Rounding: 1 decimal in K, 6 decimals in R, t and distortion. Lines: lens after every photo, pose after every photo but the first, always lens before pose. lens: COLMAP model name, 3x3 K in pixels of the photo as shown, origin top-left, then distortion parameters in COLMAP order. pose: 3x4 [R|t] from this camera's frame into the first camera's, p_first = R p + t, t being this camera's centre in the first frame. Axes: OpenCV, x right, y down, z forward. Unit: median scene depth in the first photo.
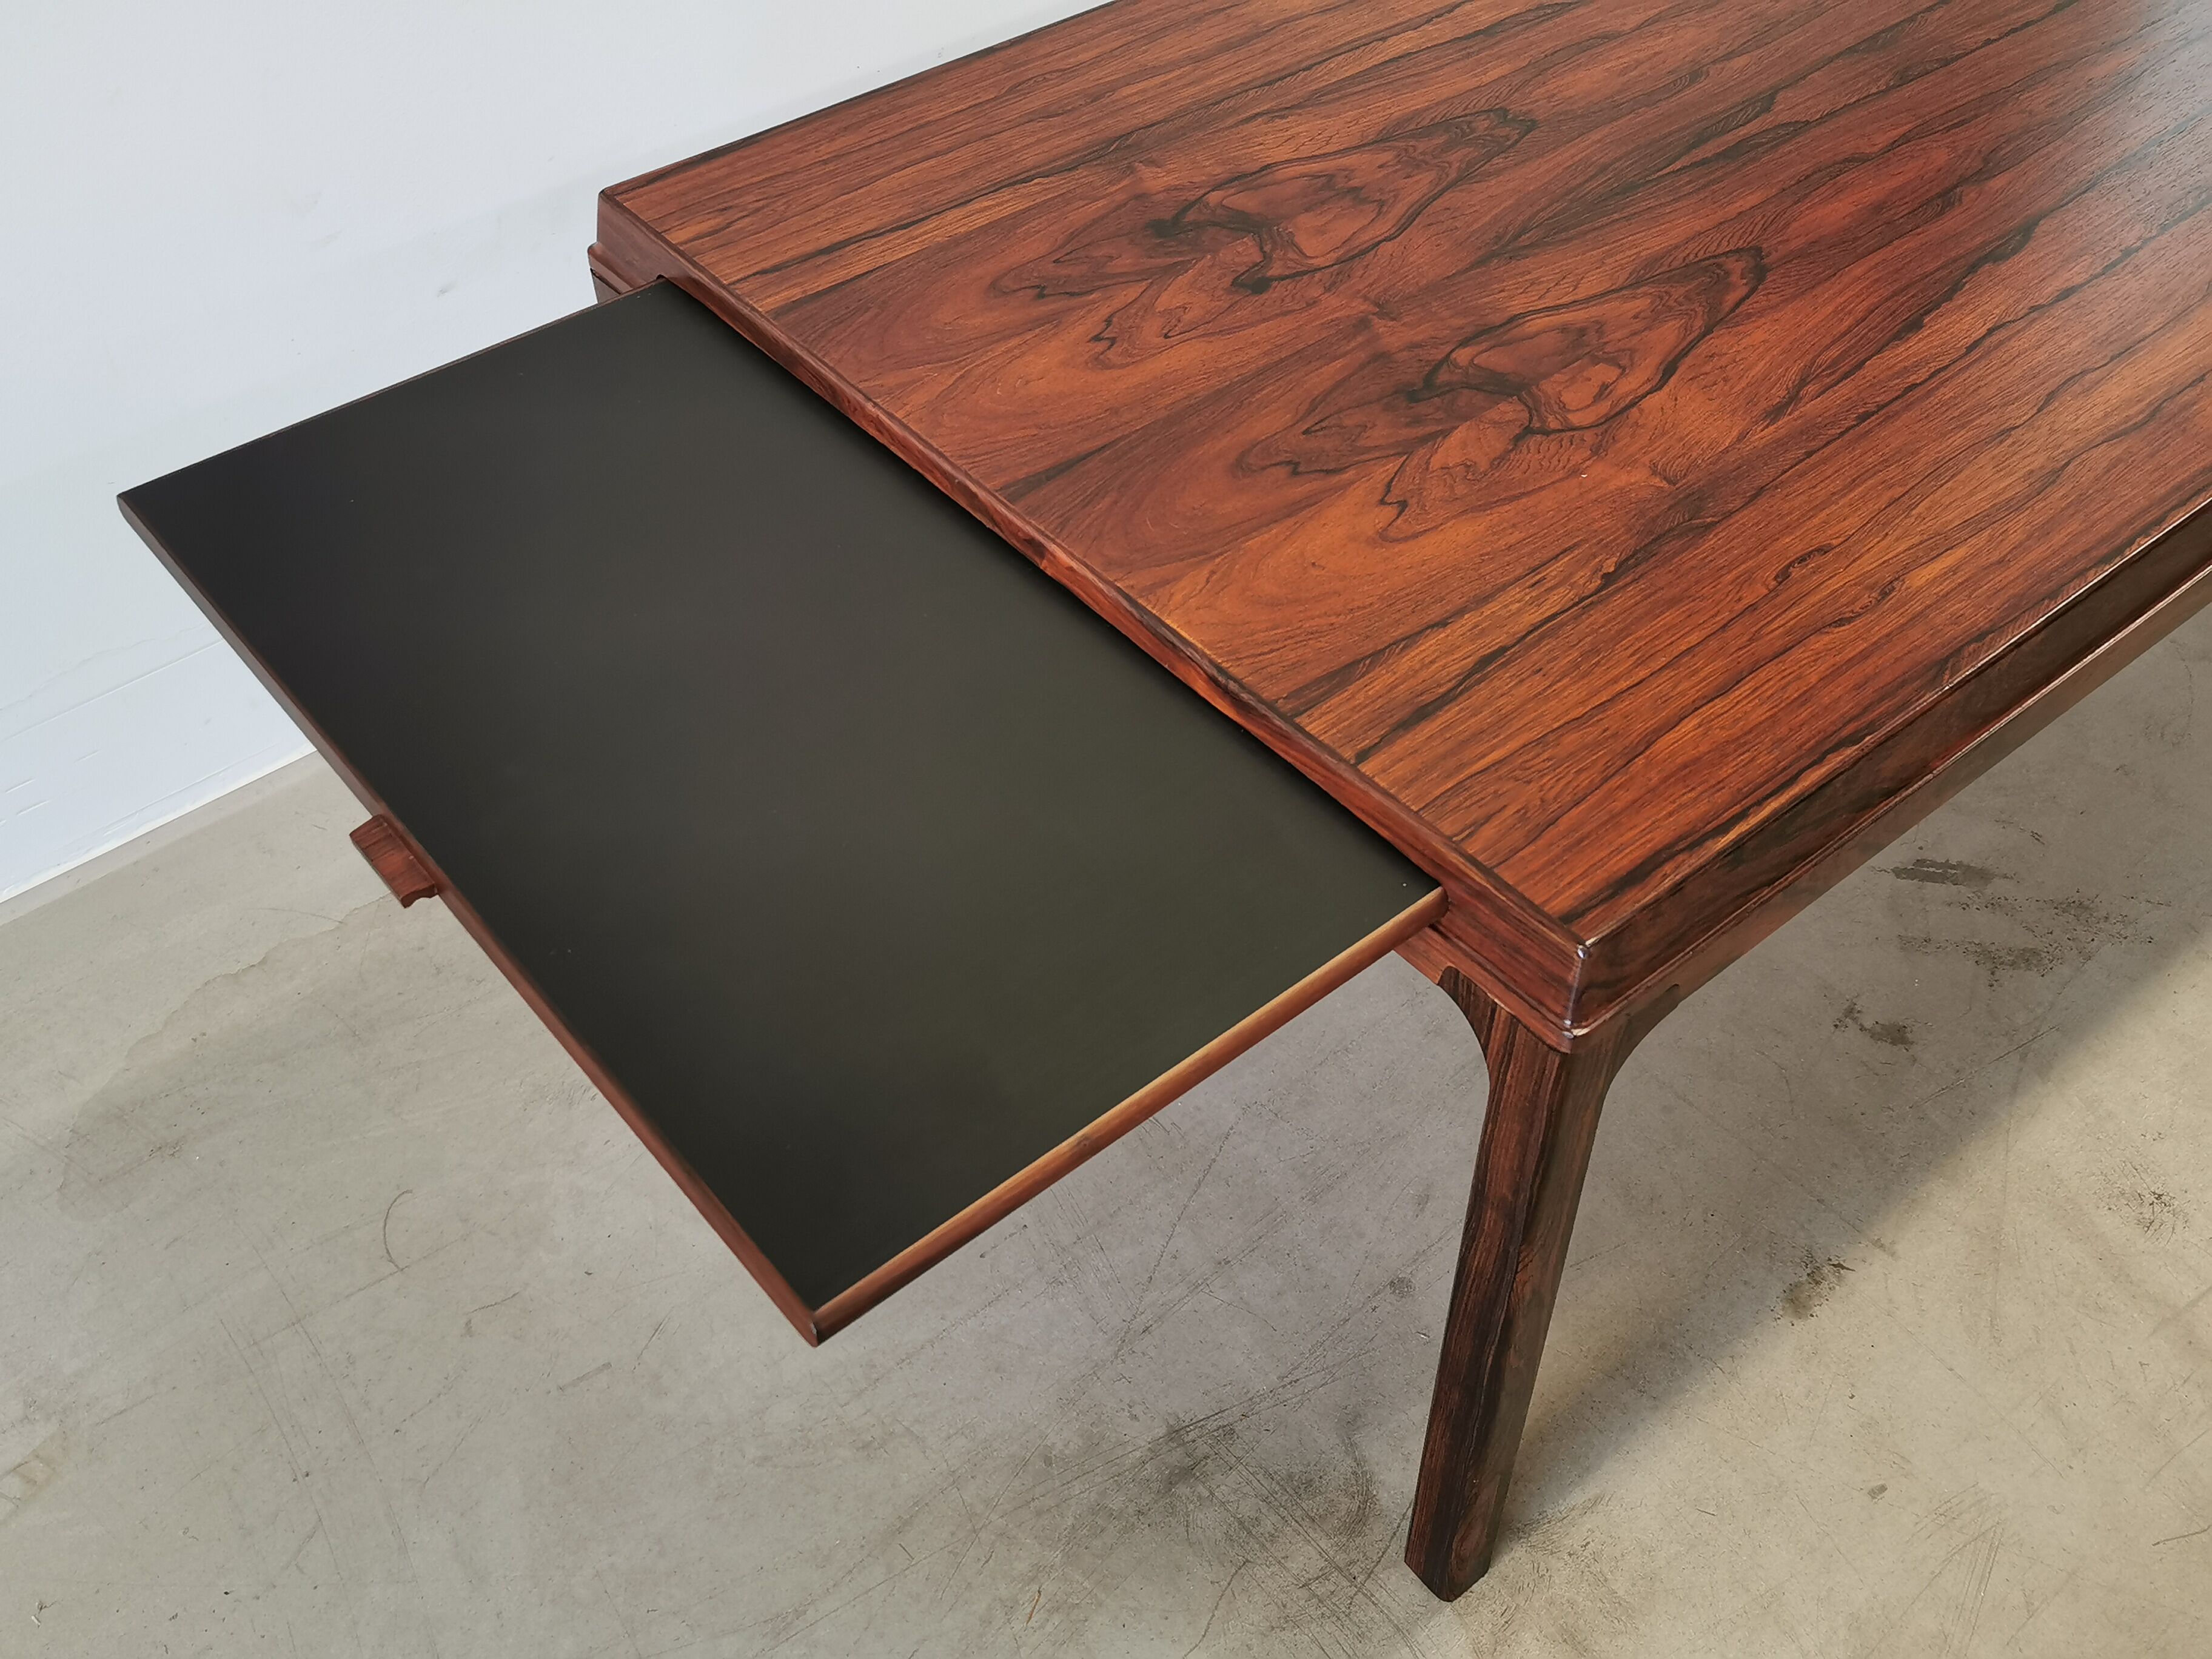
lens RADIAL K [[2115.6, 0, 1118.9], [0, 2115.6, 851.2], [0, 0, 1]] dist [0.034614, 0.000000]
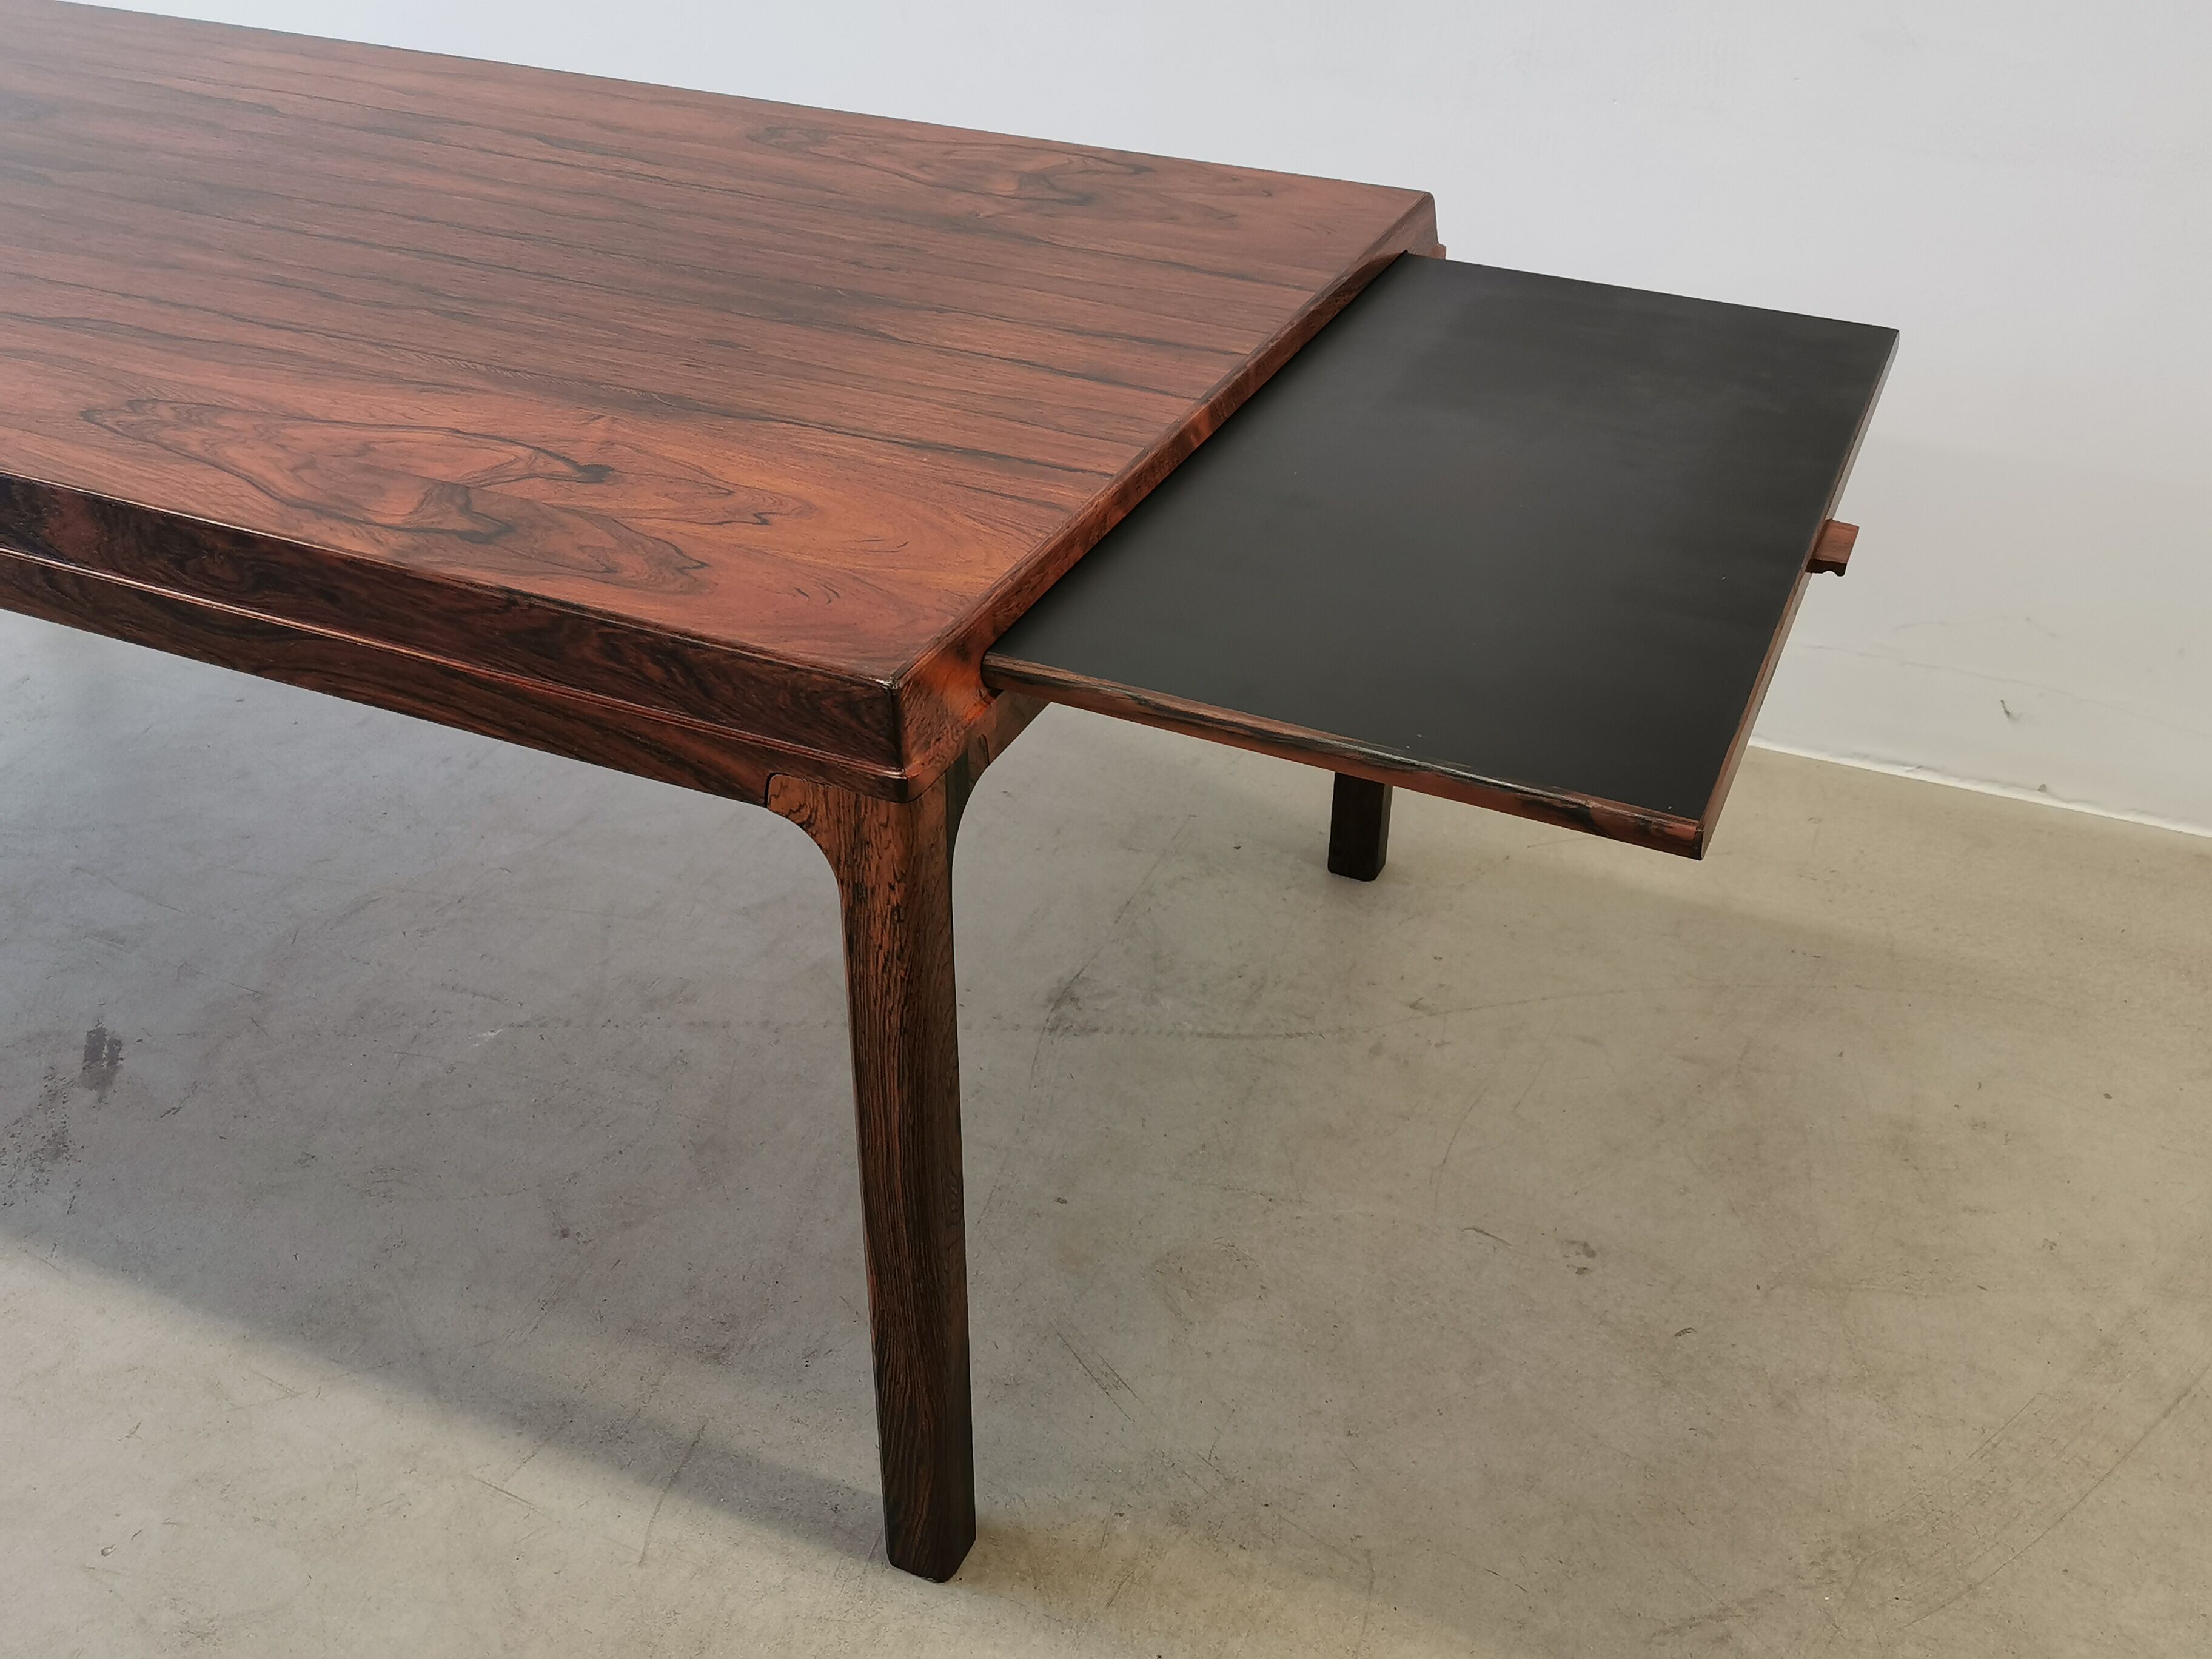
lens RADIAL K [[2115.6, 0, 1125.8], [0, 2115.6, 846.0], [0, 0, 1]] dist [0.034614, 0.000000]
pose [[0.447581, 0.493484, -0.745751, 1.697935], [-0.656100, 0.747870, 0.101111, -0.613733], [0.607622, 0.444032, 0.658507, 0.843623]]
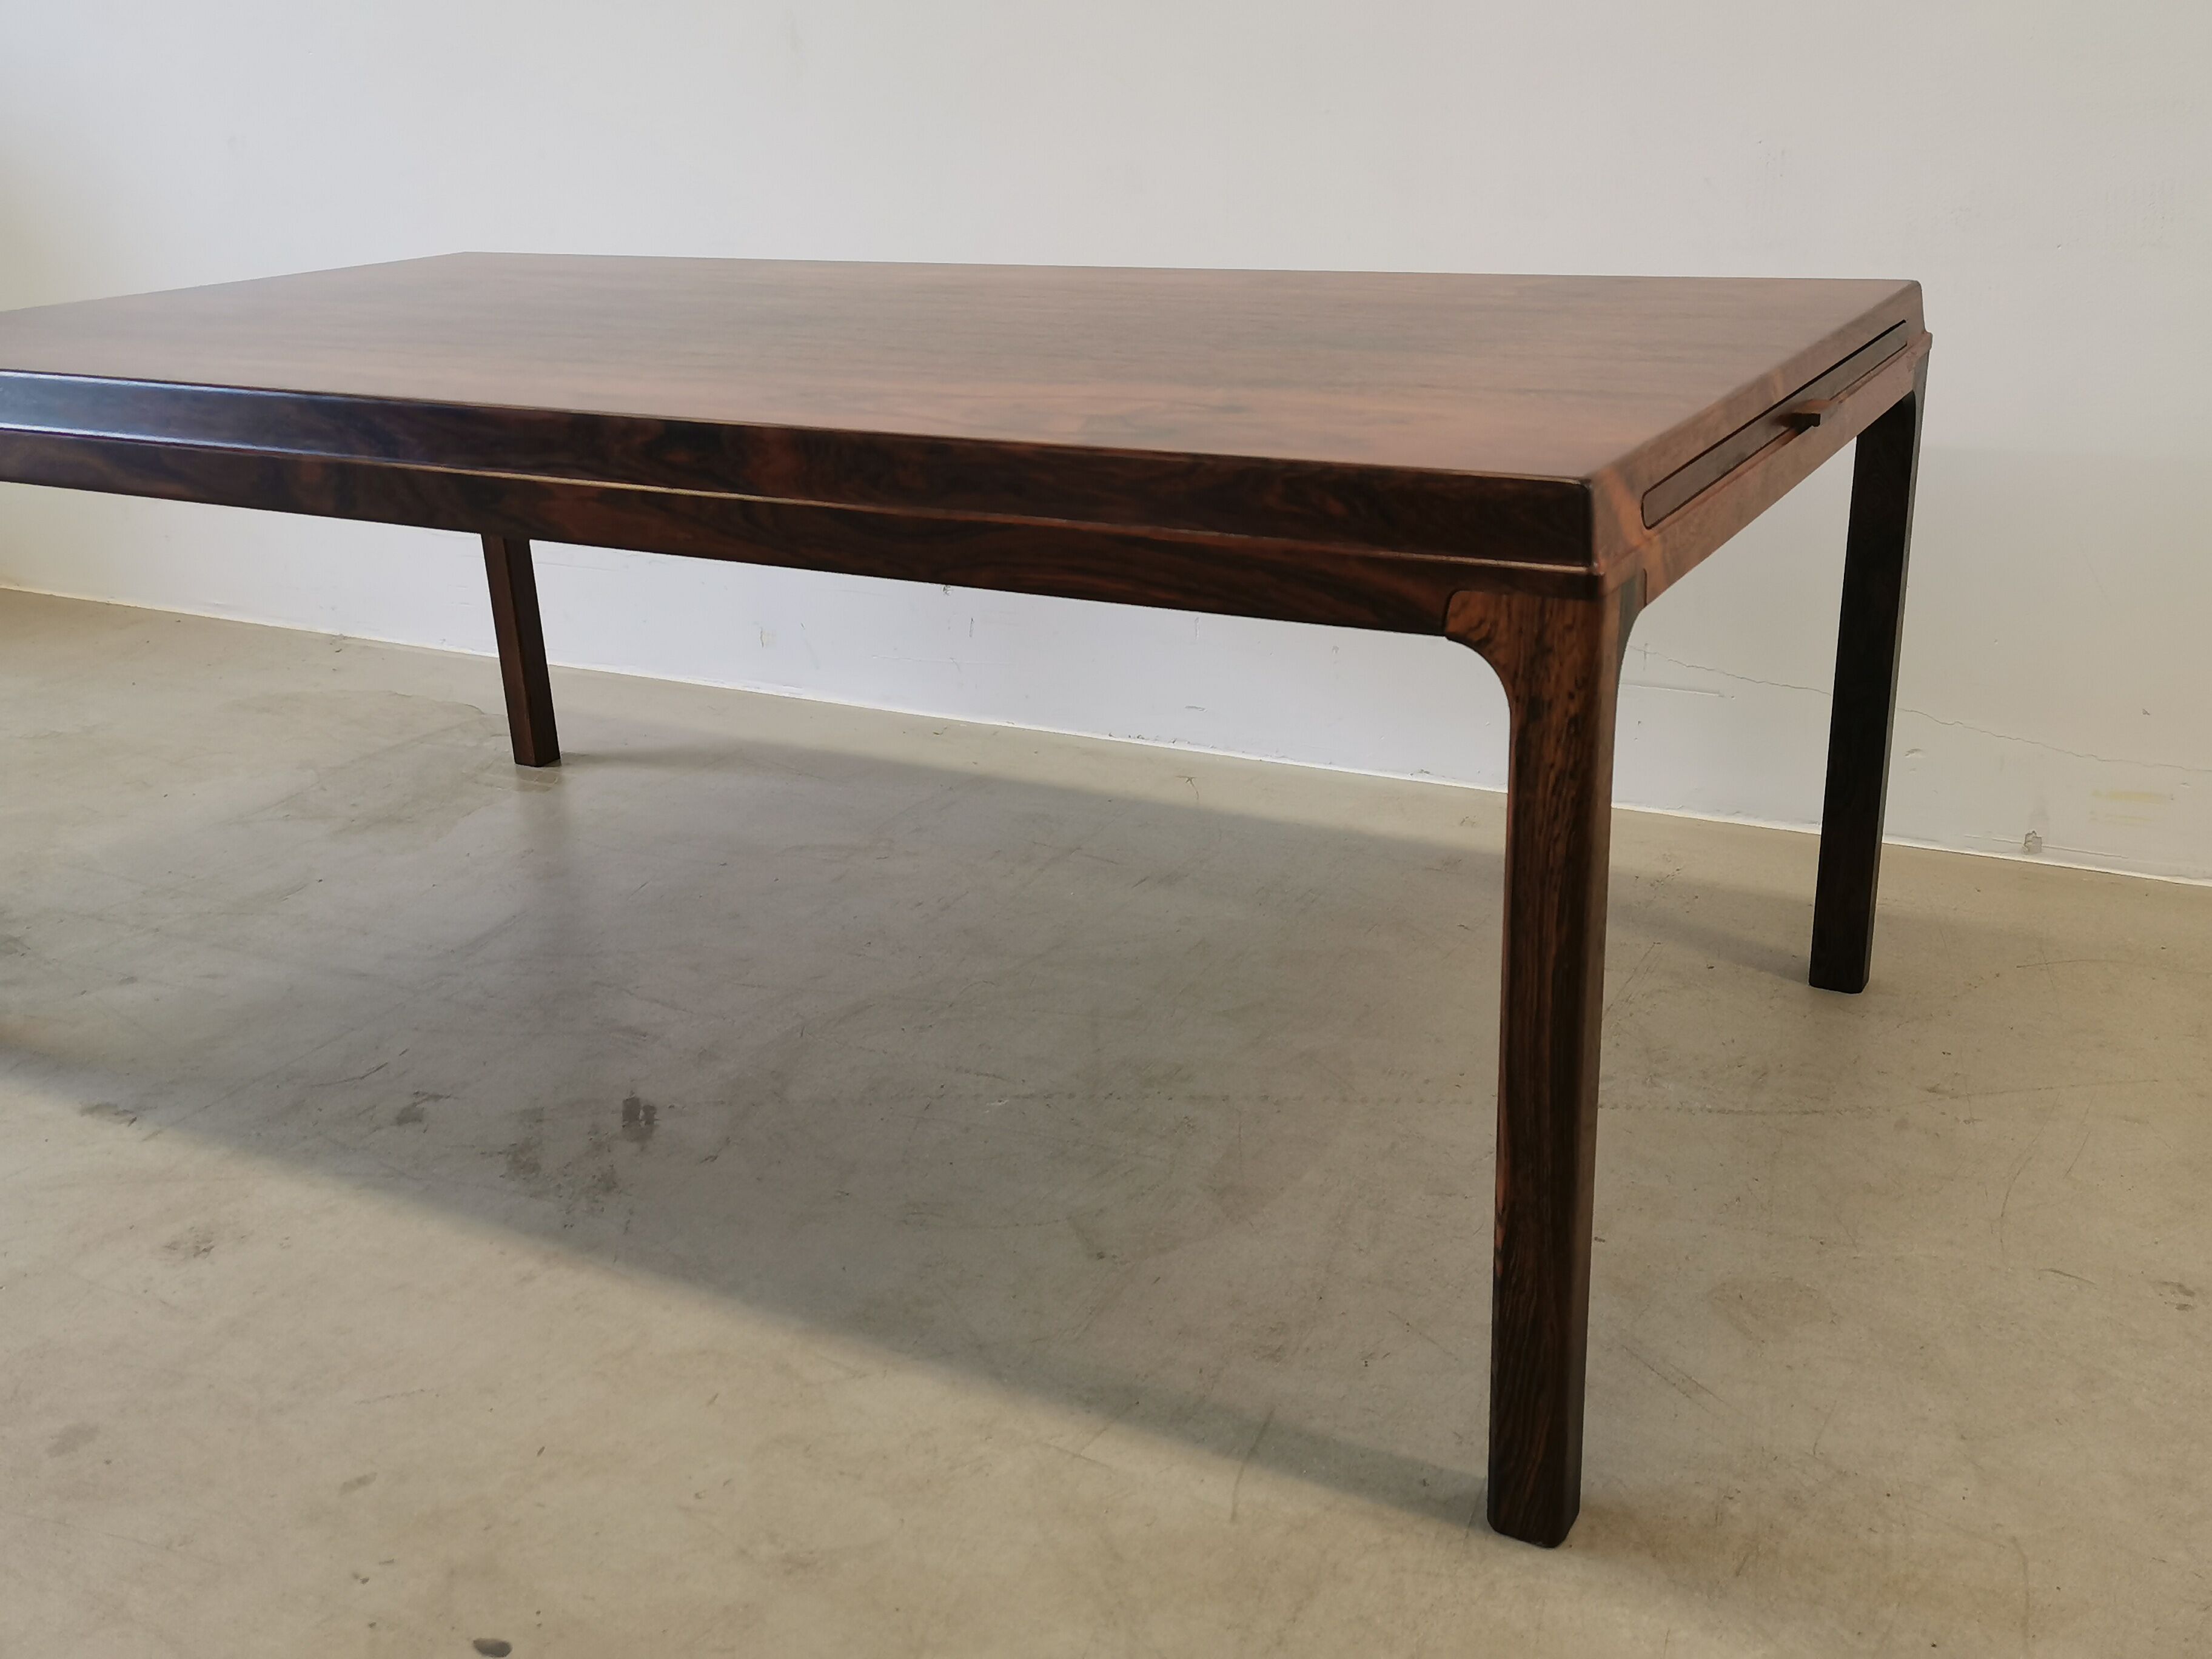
lens RADIAL K [[2115.6, 0, 1128.2], [0, 2115.6, 830.8], [0, 0, 1]] dist [0.034614, 0.000000]
pose [[0.356701, 0.311880, -0.880622, 1.751808], [-0.649899, 0.759997, 0.005914, -0.329986], [0.671115, 0.570206, 0.473783, 0.844328]]
